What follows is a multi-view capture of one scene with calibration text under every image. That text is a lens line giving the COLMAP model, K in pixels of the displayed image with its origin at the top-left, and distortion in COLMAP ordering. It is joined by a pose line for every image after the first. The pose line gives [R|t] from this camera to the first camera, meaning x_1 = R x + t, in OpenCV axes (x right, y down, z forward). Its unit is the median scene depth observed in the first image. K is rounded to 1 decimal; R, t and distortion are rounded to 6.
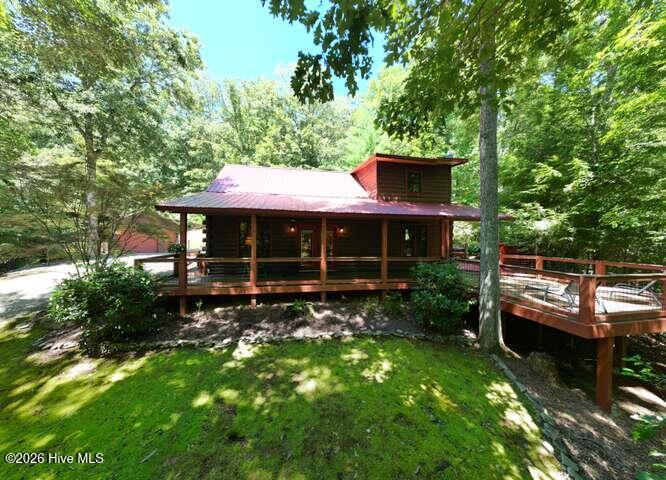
lens RADIAL K [[246.6, 0, 333.0], [0, 246.6, 240.0], [0, 0, 1]] dist [-0.000011, 0.000268]
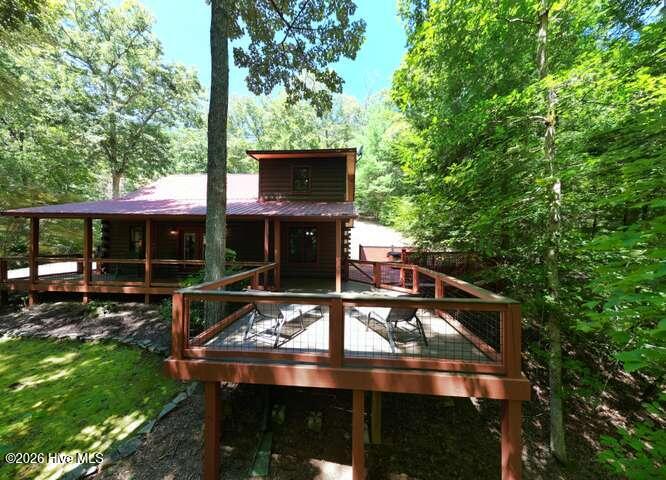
lens RADIAL K [[246.6, 0, 333.0], [0, 246.6, 240.0], [0, 0, 1]] dist [-0.000011, 0.000268]
pose [[0.962518, -0.001782, -0.271211, 0.999471], [-0.004598, 0.999727, -0.022887, 0.012847], [0.271177, 0.023276, 0.962248, 0.256979]]
